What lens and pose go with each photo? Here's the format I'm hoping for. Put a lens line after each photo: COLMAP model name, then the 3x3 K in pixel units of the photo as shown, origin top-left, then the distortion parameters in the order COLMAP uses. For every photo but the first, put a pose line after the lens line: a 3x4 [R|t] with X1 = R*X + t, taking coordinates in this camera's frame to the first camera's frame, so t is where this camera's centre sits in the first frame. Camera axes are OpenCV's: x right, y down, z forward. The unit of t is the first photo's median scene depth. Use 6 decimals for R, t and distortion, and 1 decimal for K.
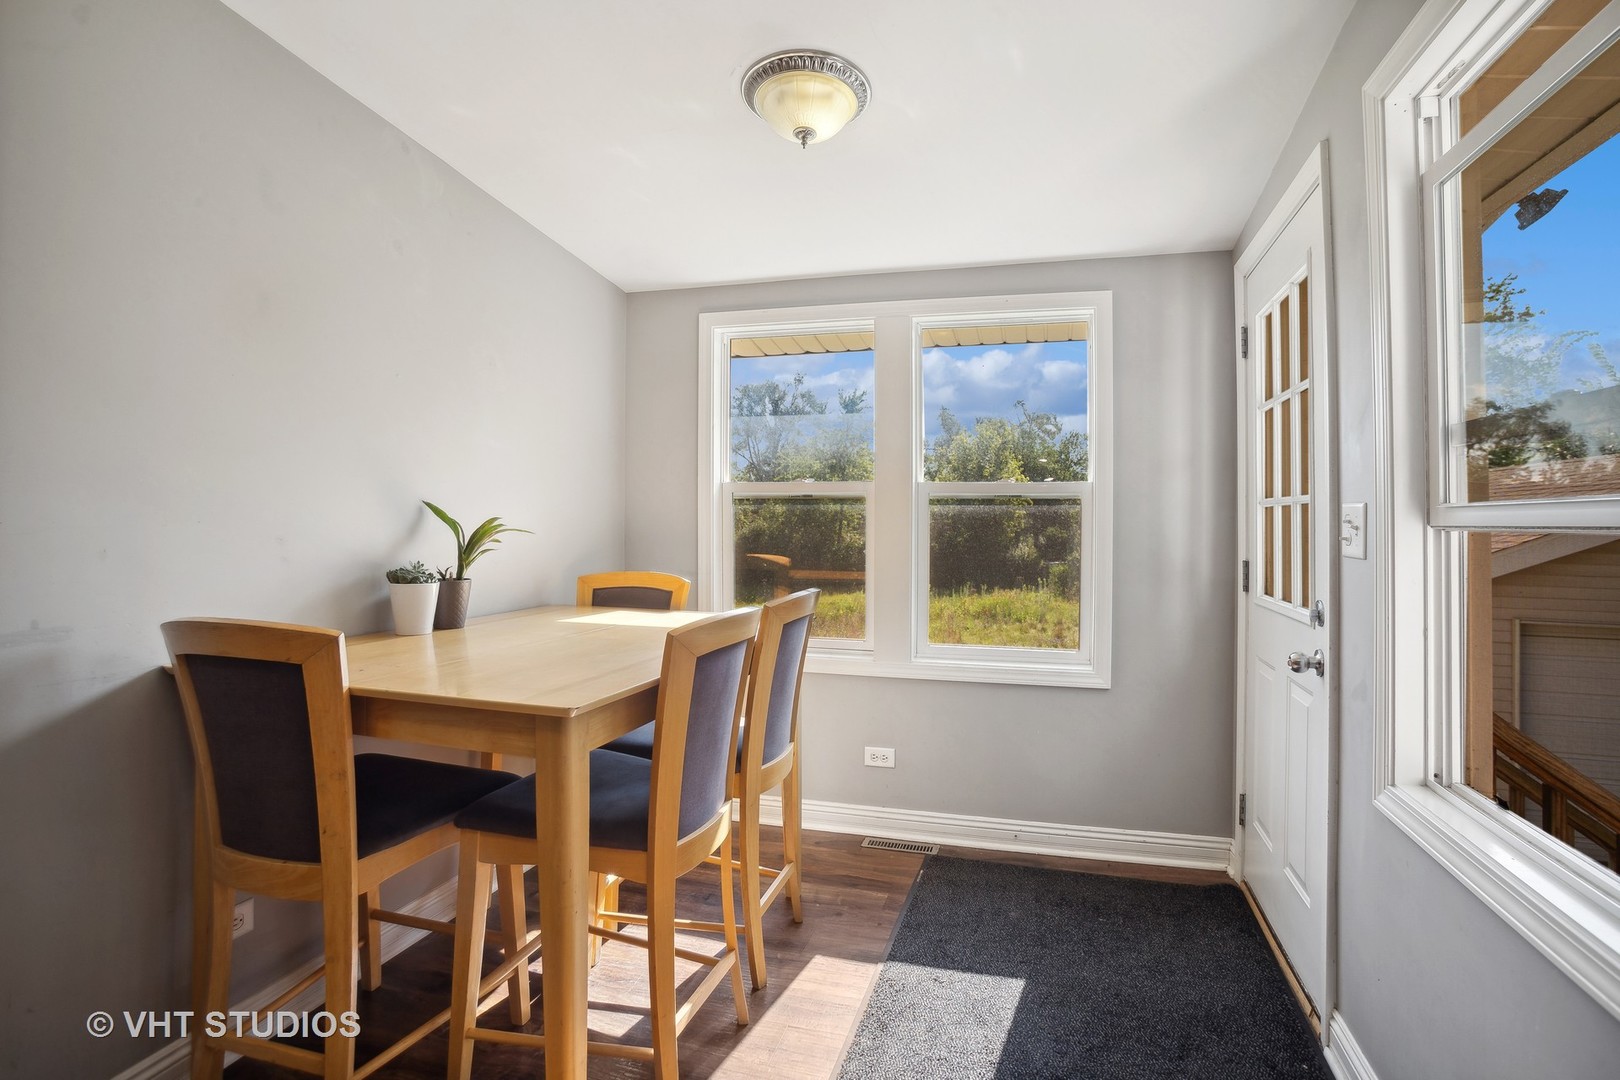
lens RADIAL K [[823.7, 0, 810.2], [0, 823.7, 519.5], [0, 0, 1]] dist [-0.075195, 0.037435]
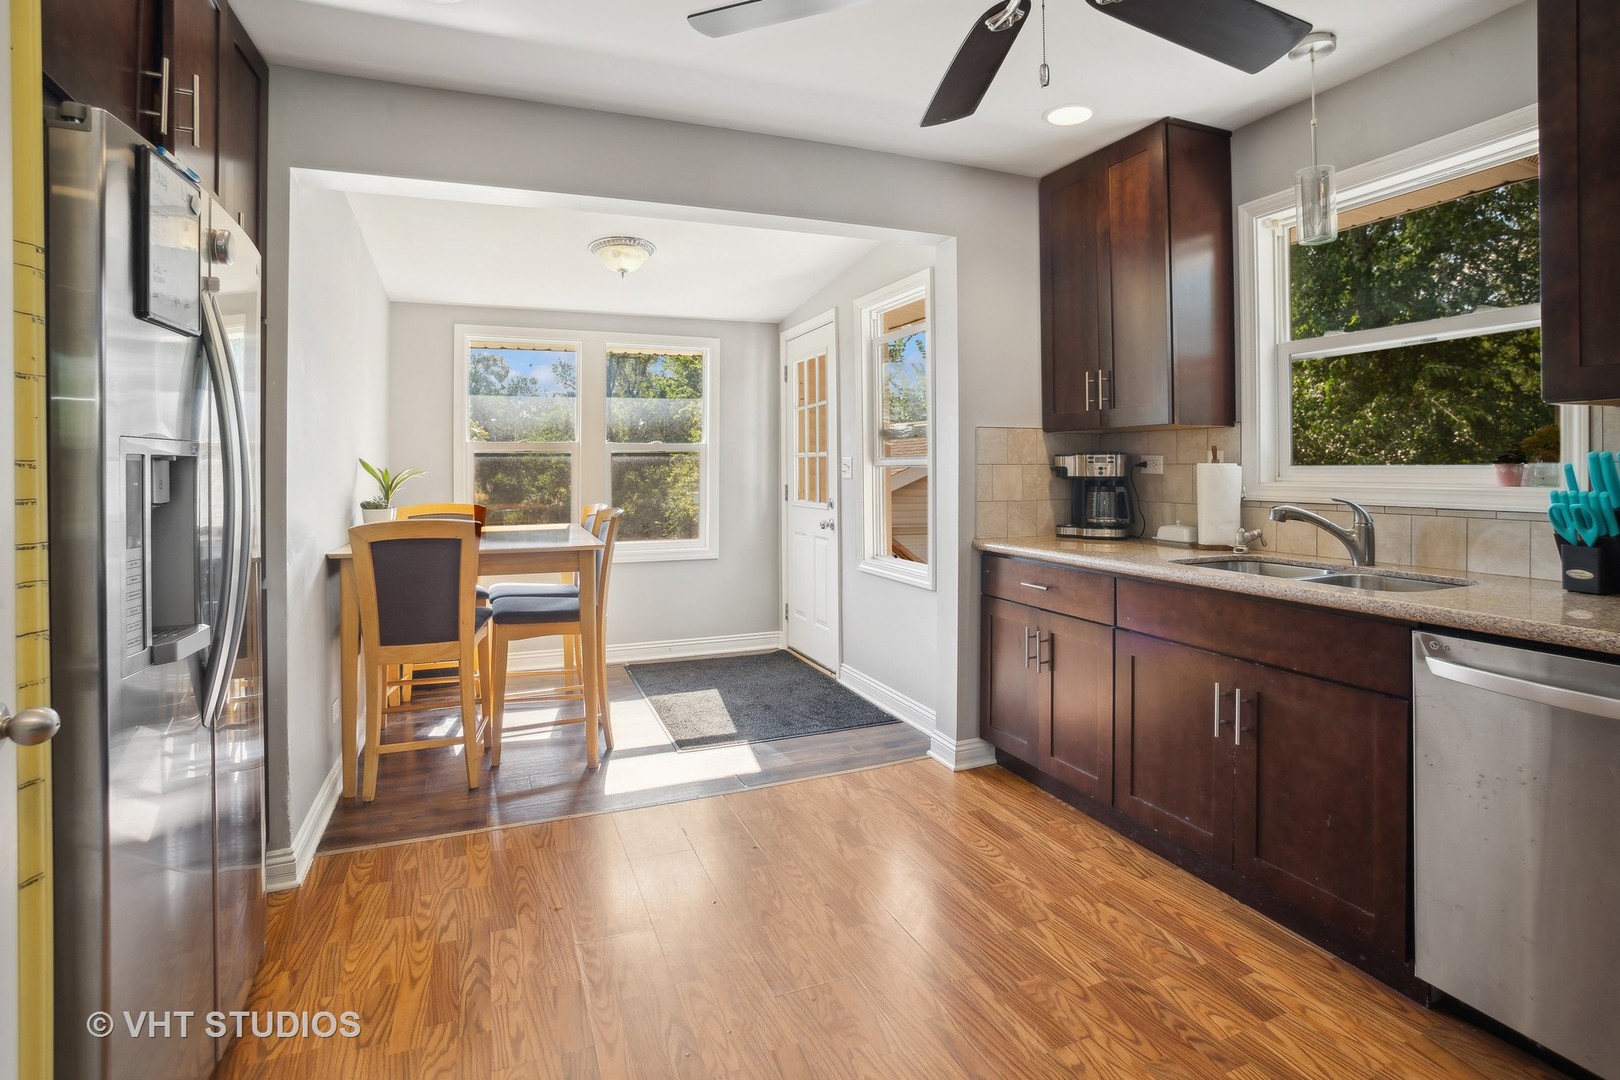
lens RADIAL K [[823.7, 0, 810.2], [0, 823.7, 519.5], [0, 0, 1]] dist [-0.075195, 0.037435]
pose [[0.798700, -0.049453, 0.599694, -0.643493], [0.008845, 0.997474, 0.070475, -0.005393], [-0.601665, -0.050984, 0.797120, -0.662892]]
